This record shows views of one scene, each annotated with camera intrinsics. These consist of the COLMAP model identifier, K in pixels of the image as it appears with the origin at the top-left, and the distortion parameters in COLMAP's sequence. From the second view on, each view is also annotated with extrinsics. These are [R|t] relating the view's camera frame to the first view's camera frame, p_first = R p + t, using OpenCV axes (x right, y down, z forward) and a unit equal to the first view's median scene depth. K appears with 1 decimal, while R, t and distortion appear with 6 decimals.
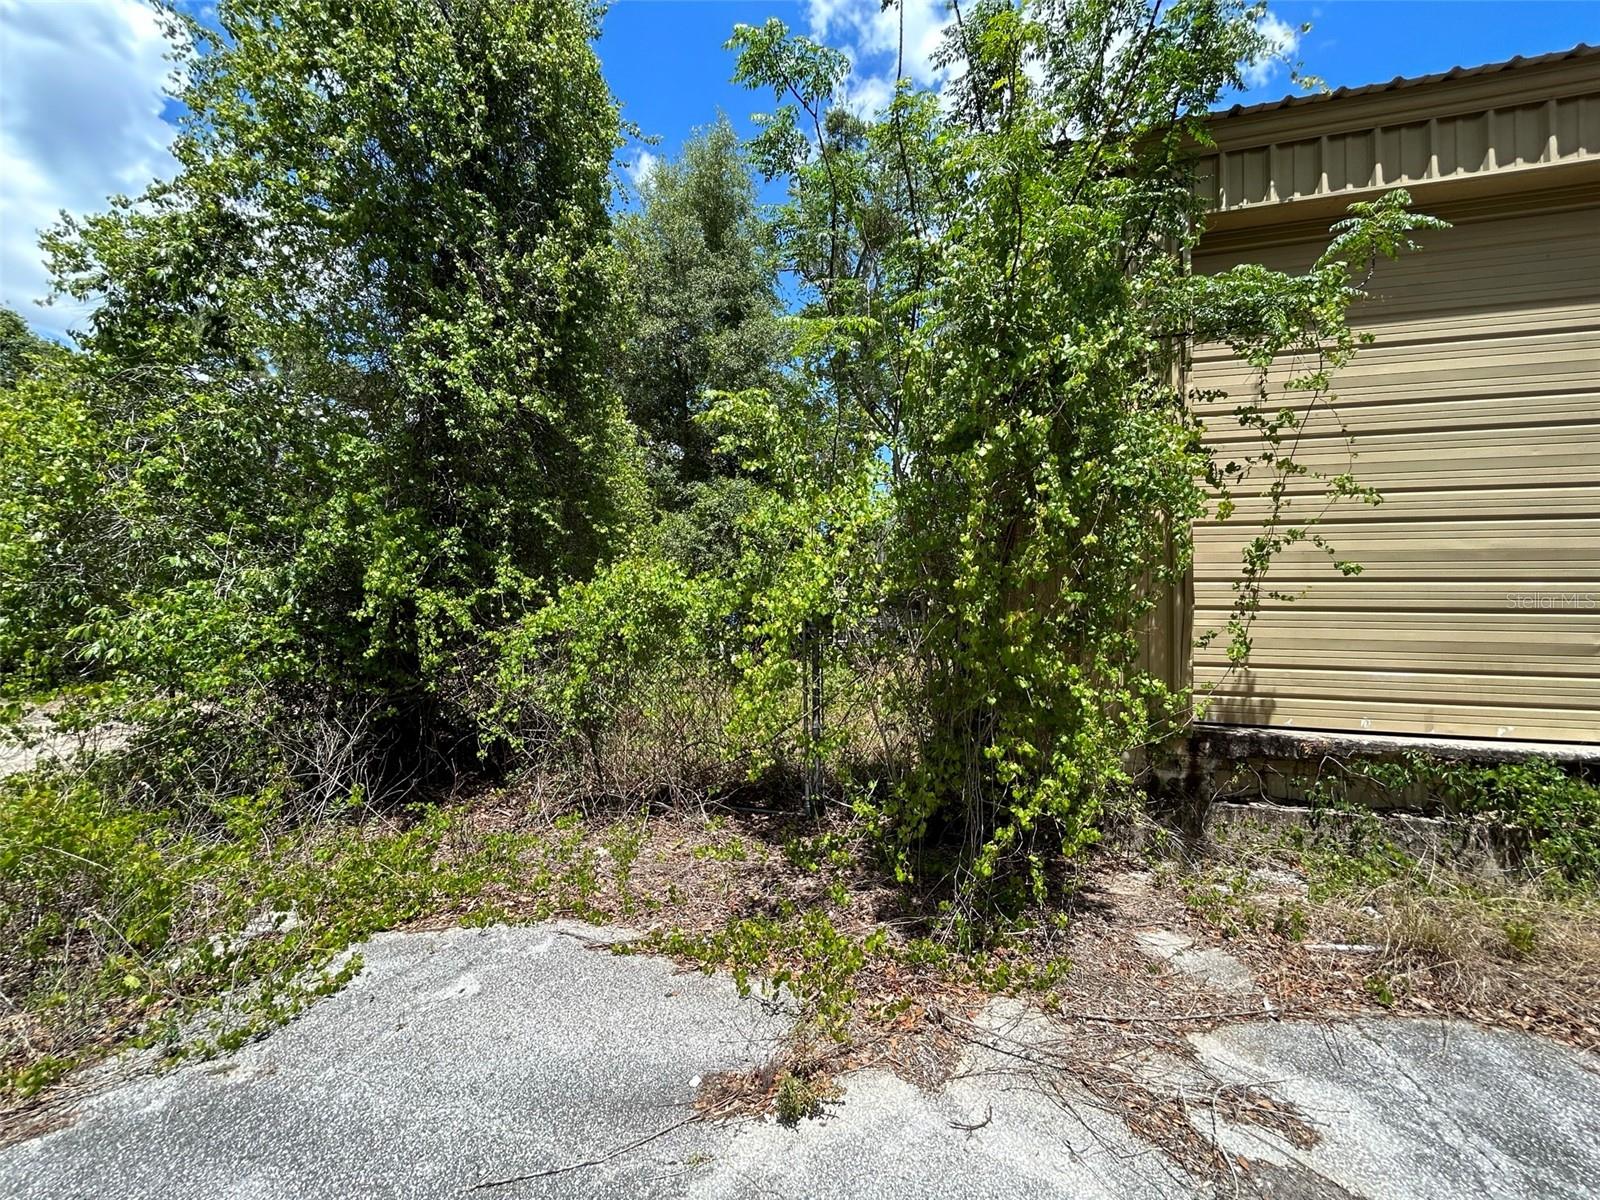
lens RADIAL K [[644.7, 0, 800.1], [0, 644.7, 597.0], [0, 0, 1]] dist [-0.001218, -0.000295]
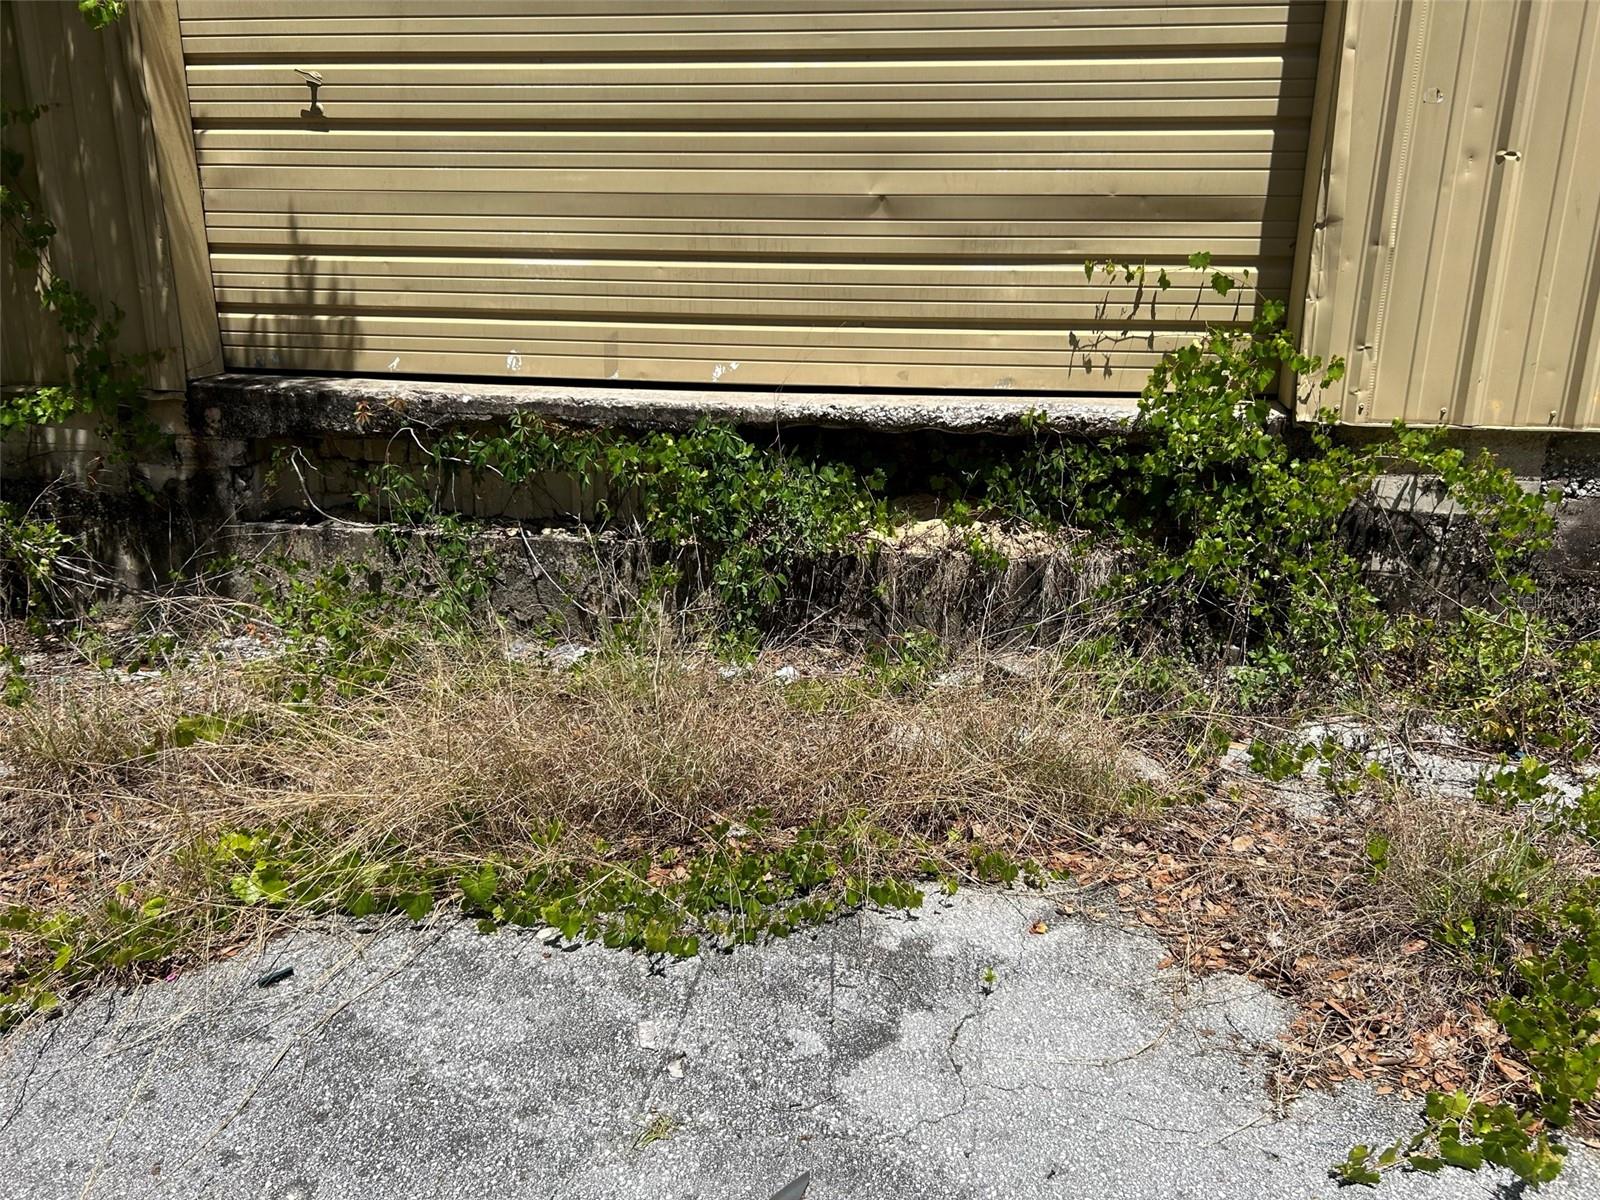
lens RADIAL K [[1213.7, 0, 800.1], [0, 1213.7, 601.5], [0, 0, 1]] dist [0.007212, 0.000694]
pose [[0.989476, -0.051436, 0.135248, 0.985084], [0.000519, 0.935945, 0.352146, 0.034370], [-0.144697, -0.348370, 0.926122, 0.002523]]
